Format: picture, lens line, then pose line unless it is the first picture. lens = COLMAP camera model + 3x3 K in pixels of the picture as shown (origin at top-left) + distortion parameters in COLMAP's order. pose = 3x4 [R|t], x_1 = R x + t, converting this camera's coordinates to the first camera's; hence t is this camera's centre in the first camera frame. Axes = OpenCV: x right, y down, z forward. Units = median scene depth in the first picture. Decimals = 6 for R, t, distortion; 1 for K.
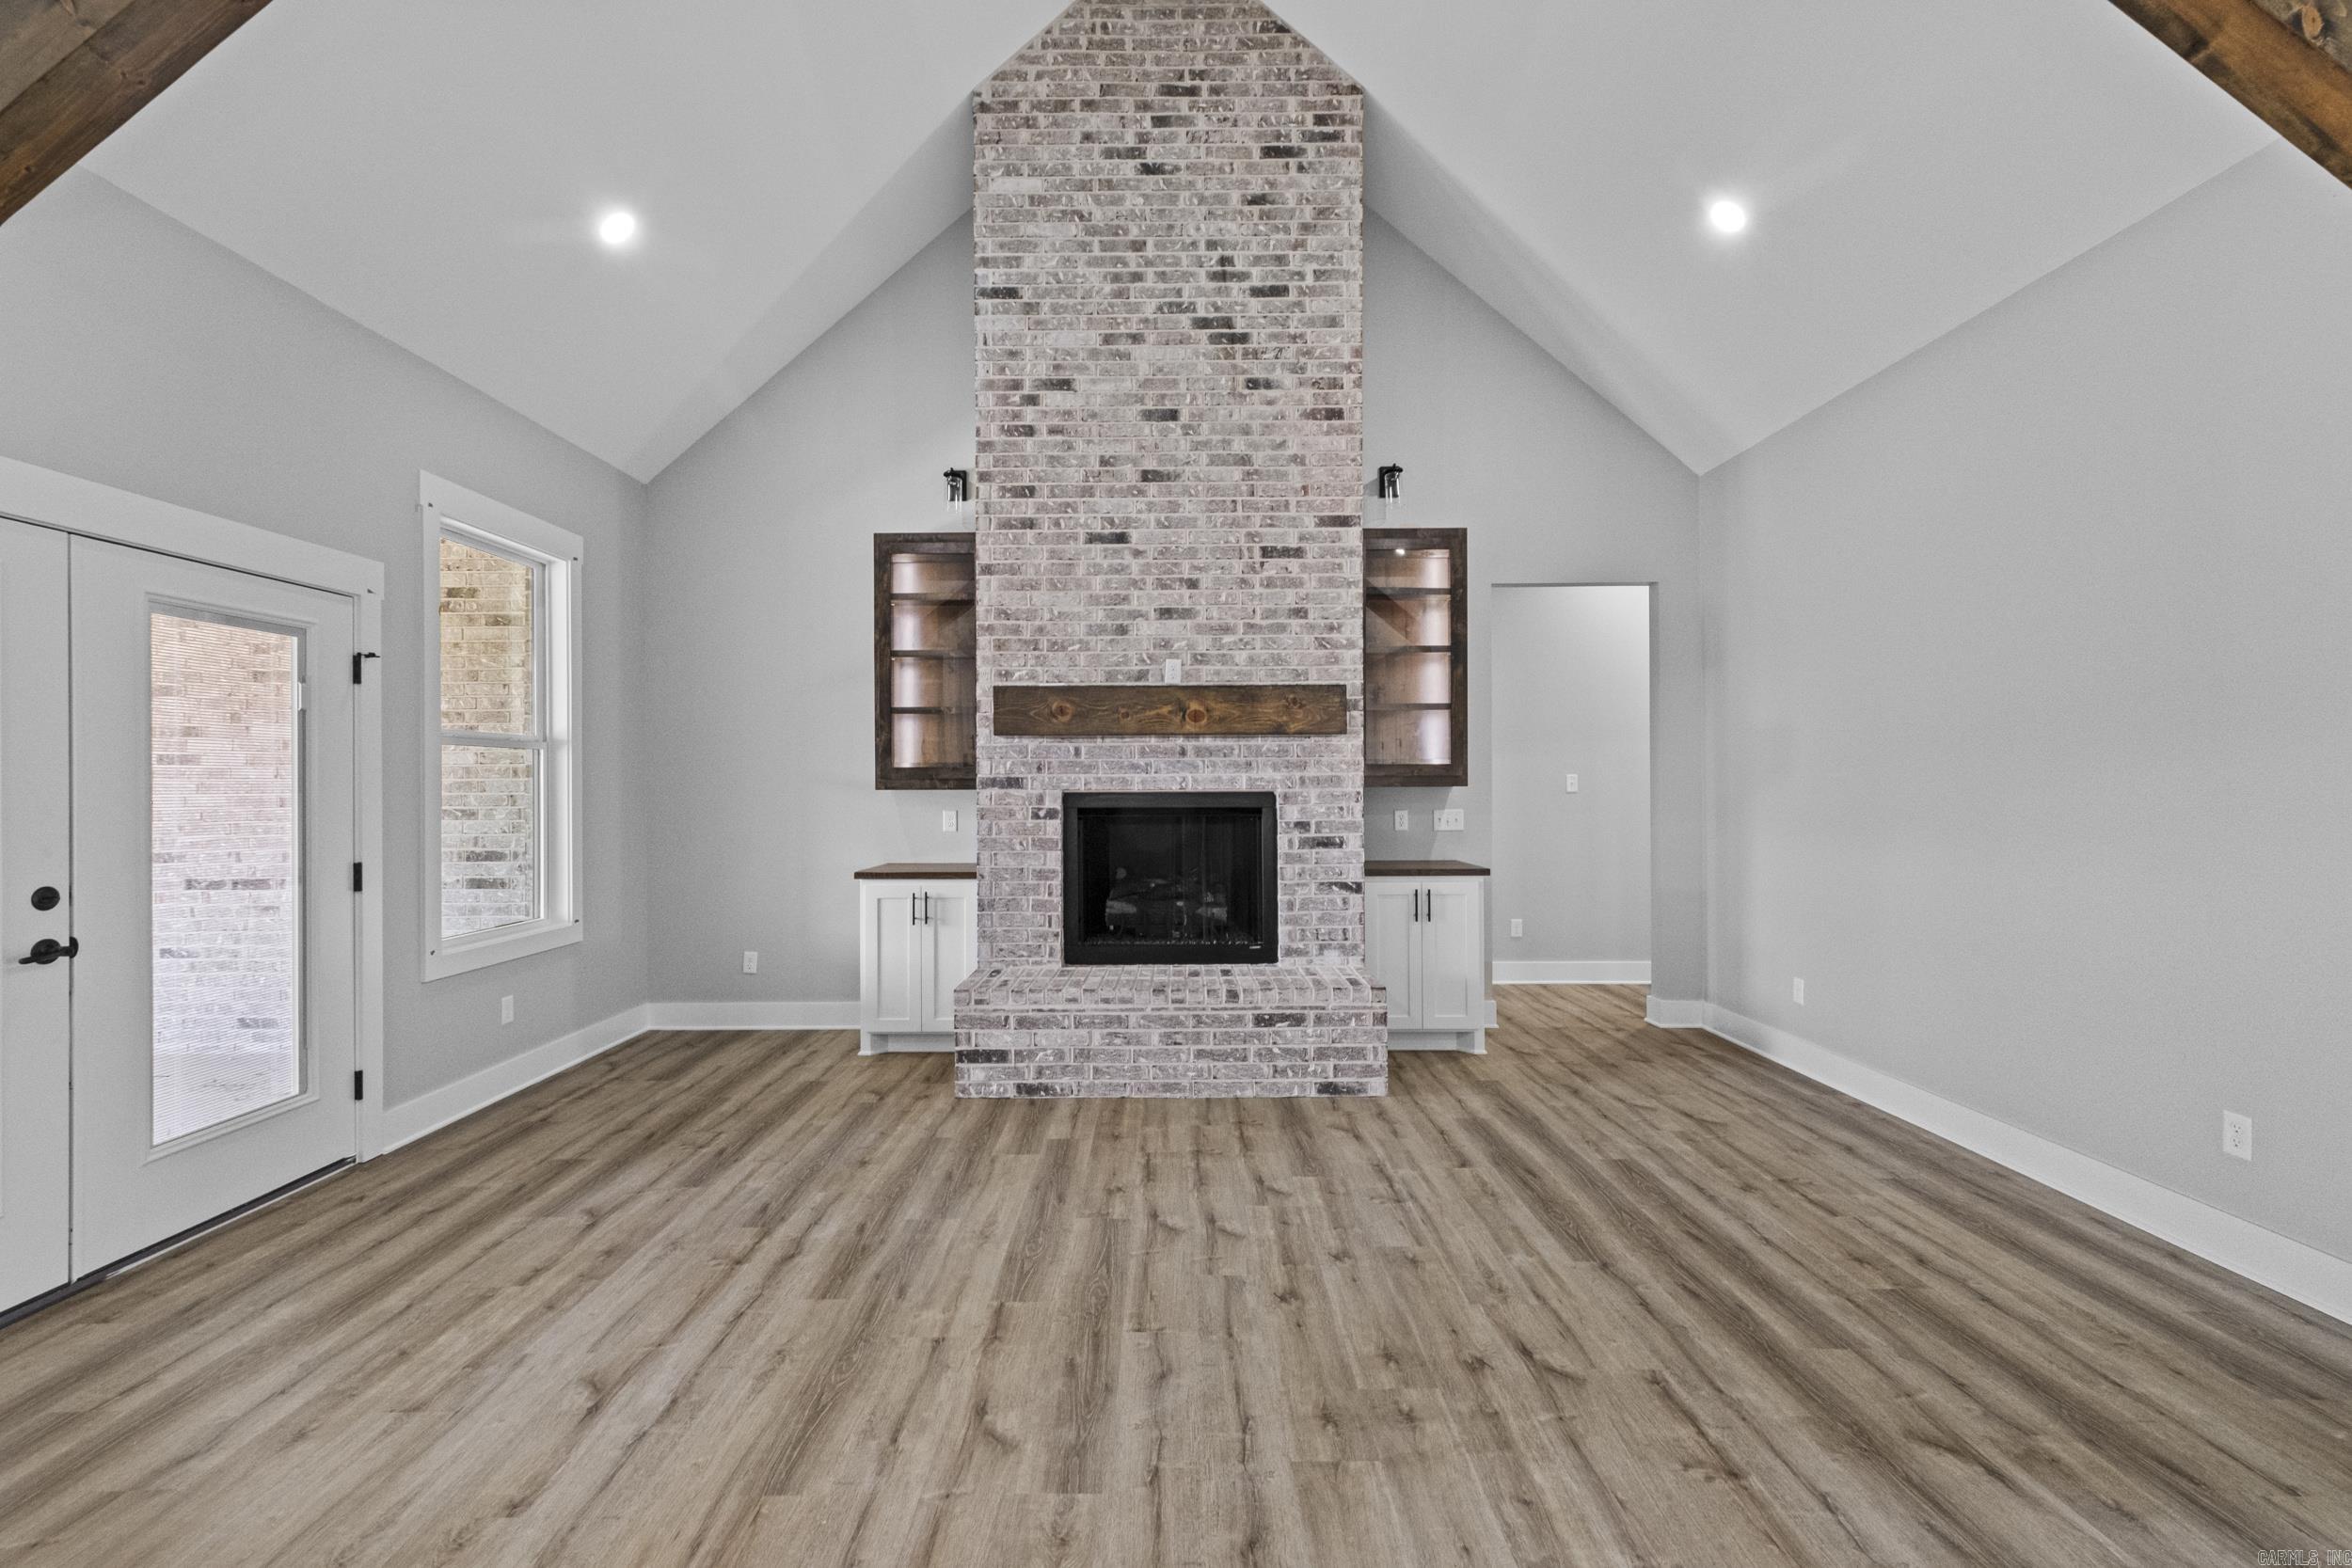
lens RADIAL K [[1003.9, 0, 1161.3], [0, 1003.9, 781.0], [0, 0, 1]] dist [0.011223, 0.000120]
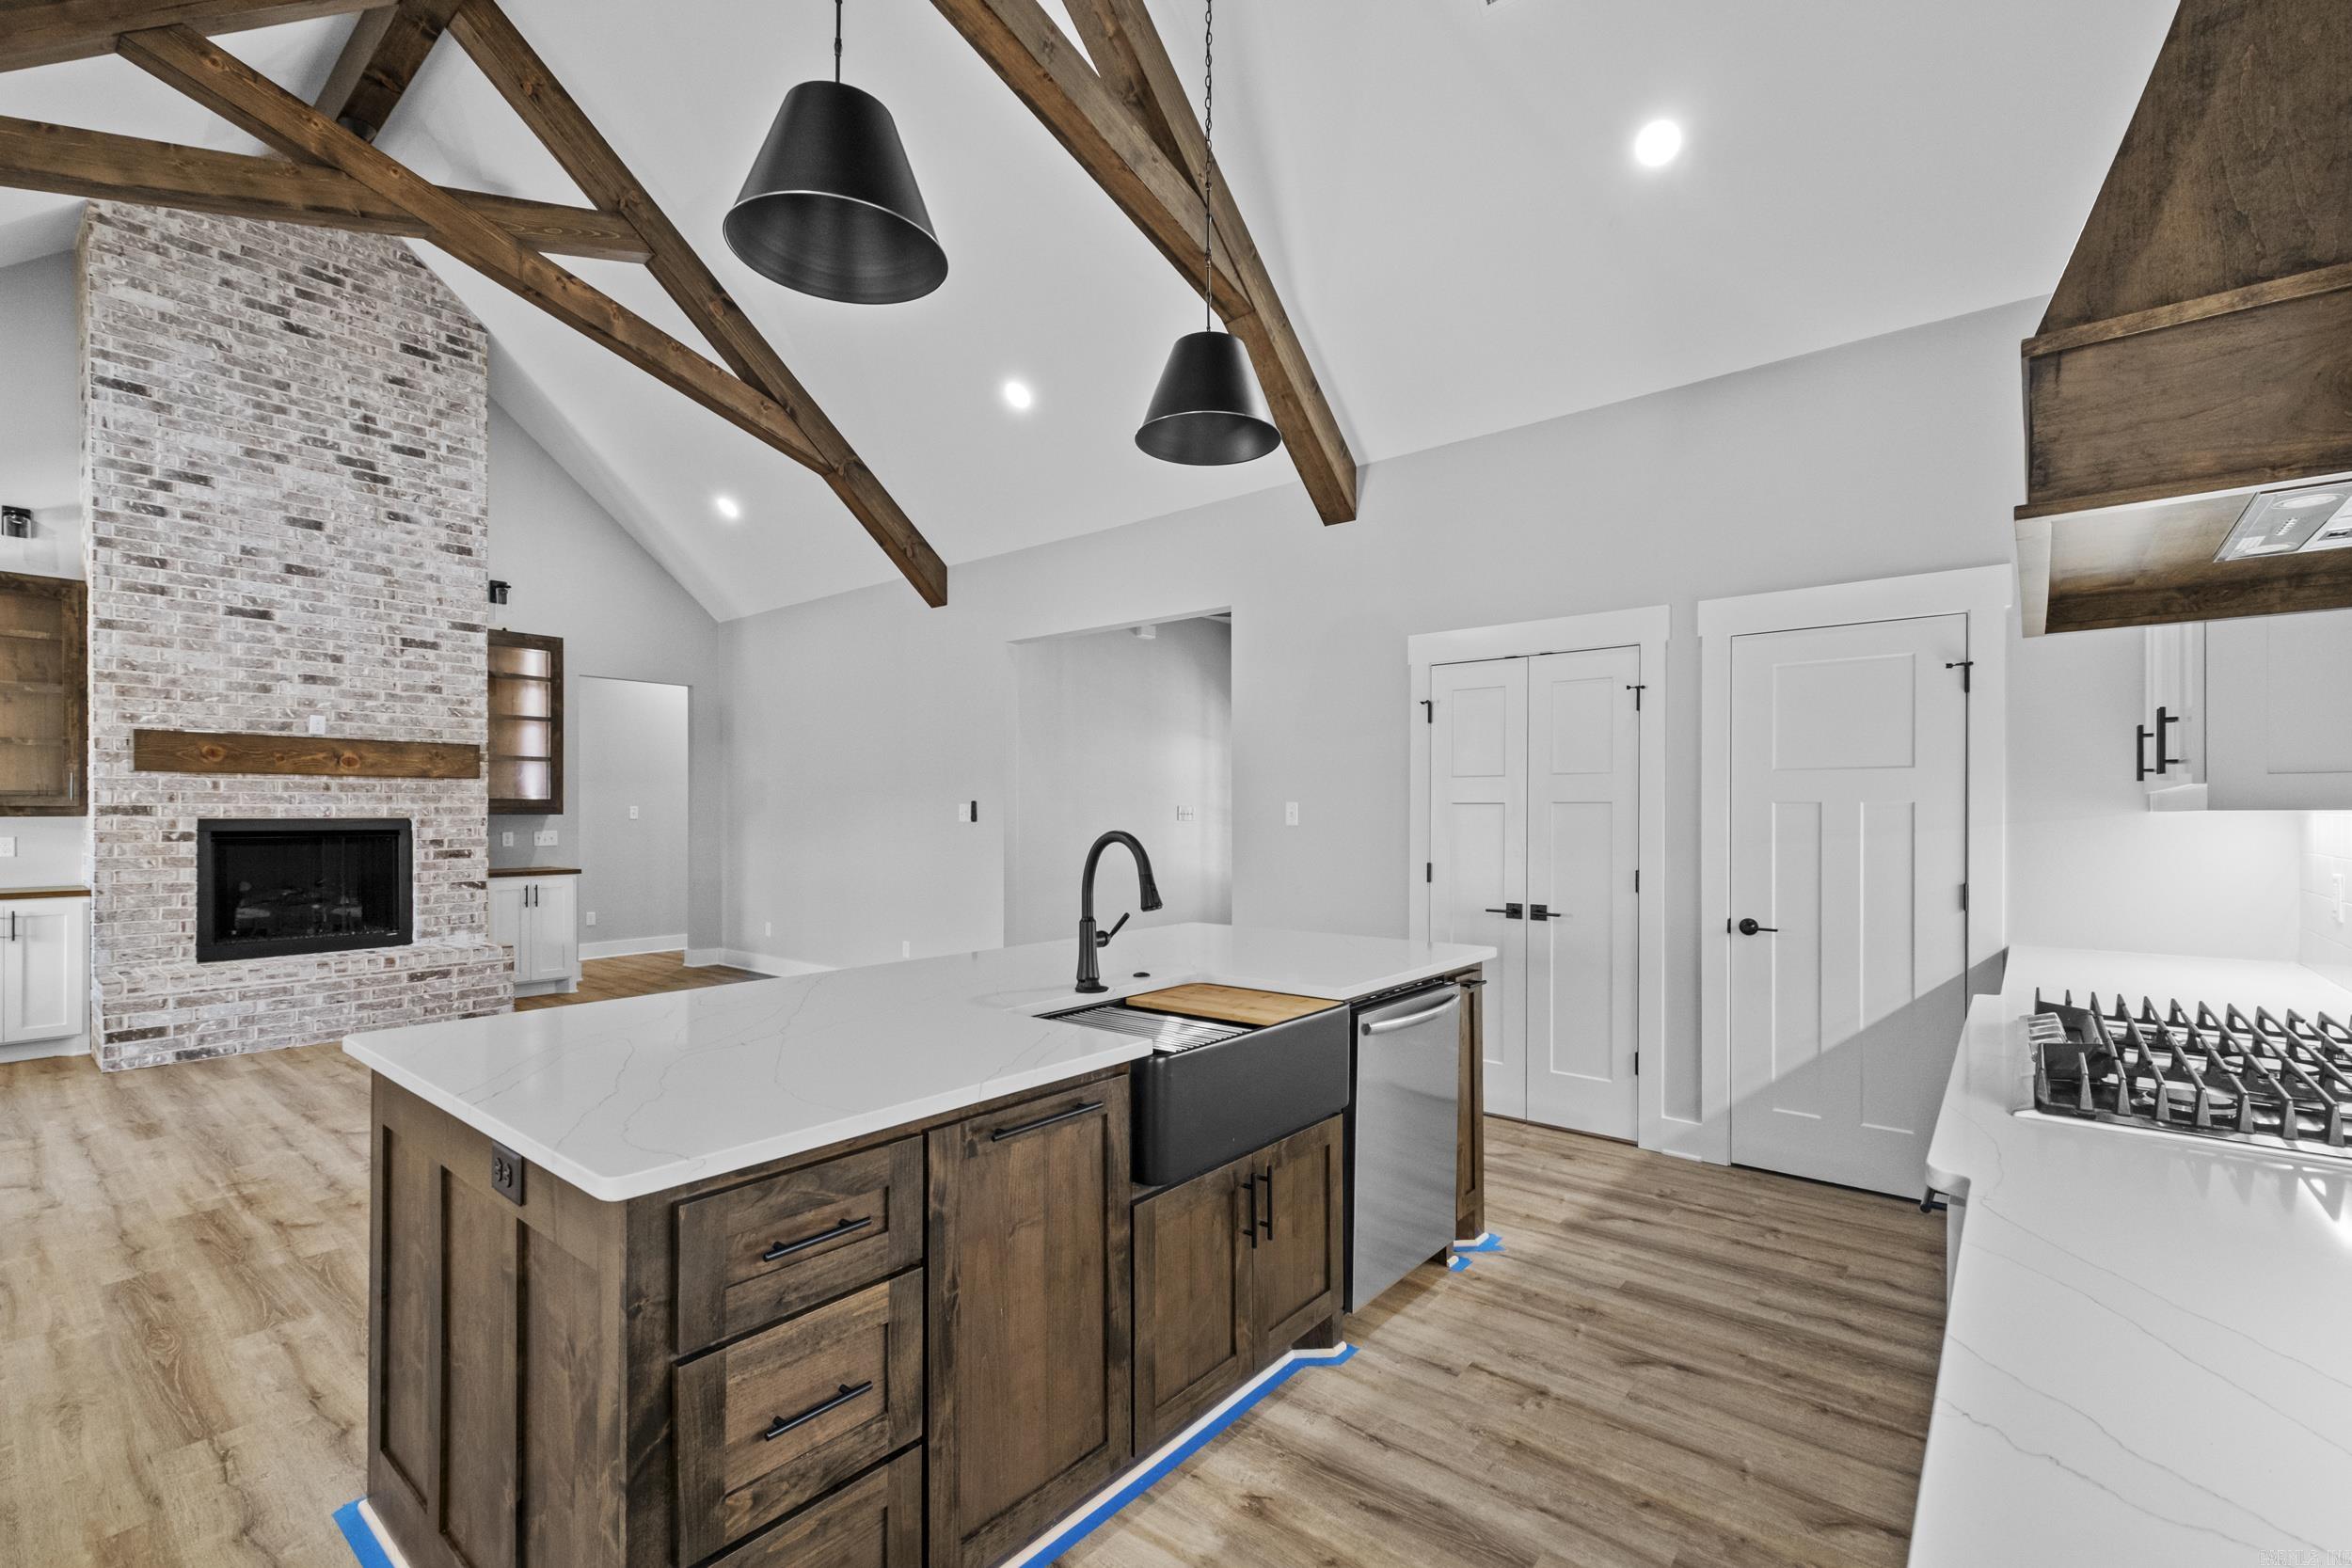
lens RADIAL K [[1023.4, 0, 1160.4], [0, 1023.4, 815.9], [0, 0, 1]] dist [0.009464, 0.001078]
pose [[0.639436, 0.002593, 0.768840, -0.313105], [-0.006207, 0.999979, 0.001790, -0.001352], [-0.768819, -0.005917, 0.639439, -0.677978]]
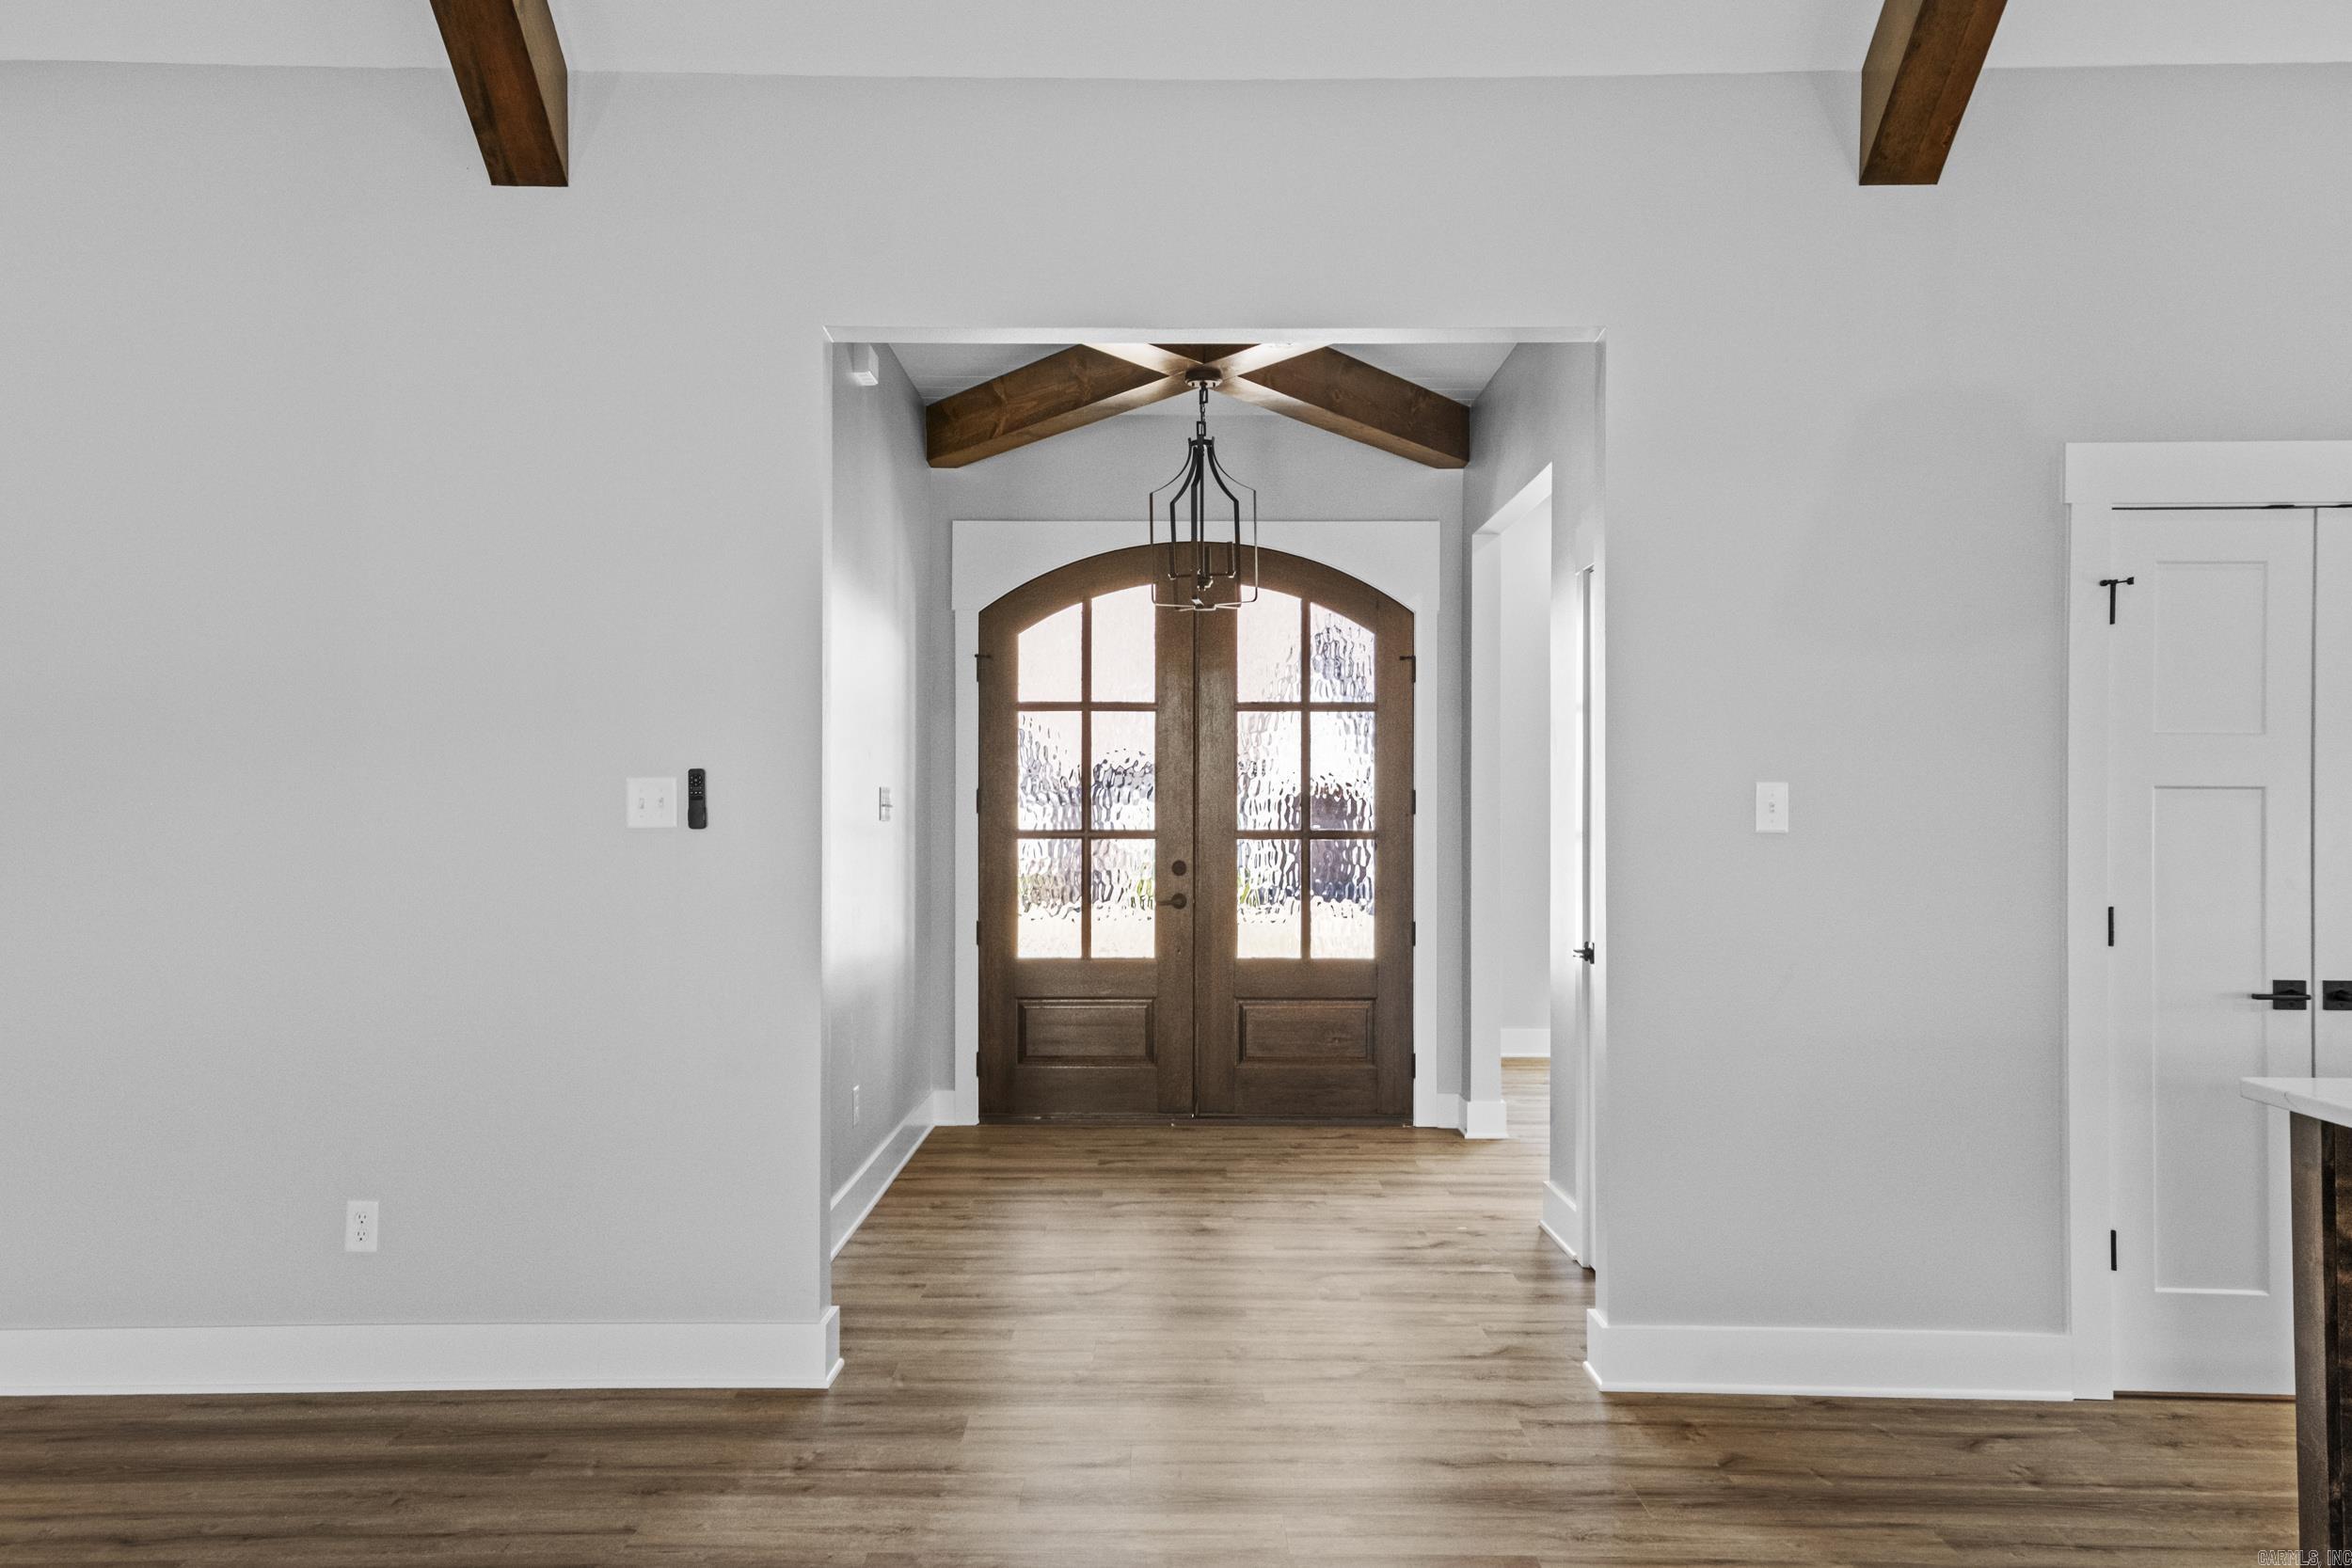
lens RADIAL K [[1773.8, 0, 1165.8], [0, 1773.8, 798.6], [0, 0, 1]] dist [0.065517, 0.000914]
pose [[-0.002521, 0.007569, 0.999968, -0.253227], [-0.005018, 0.999959, -0.007582, 0.001053], [-0.999984, -0.005036, -0.002483, 0.196589]]
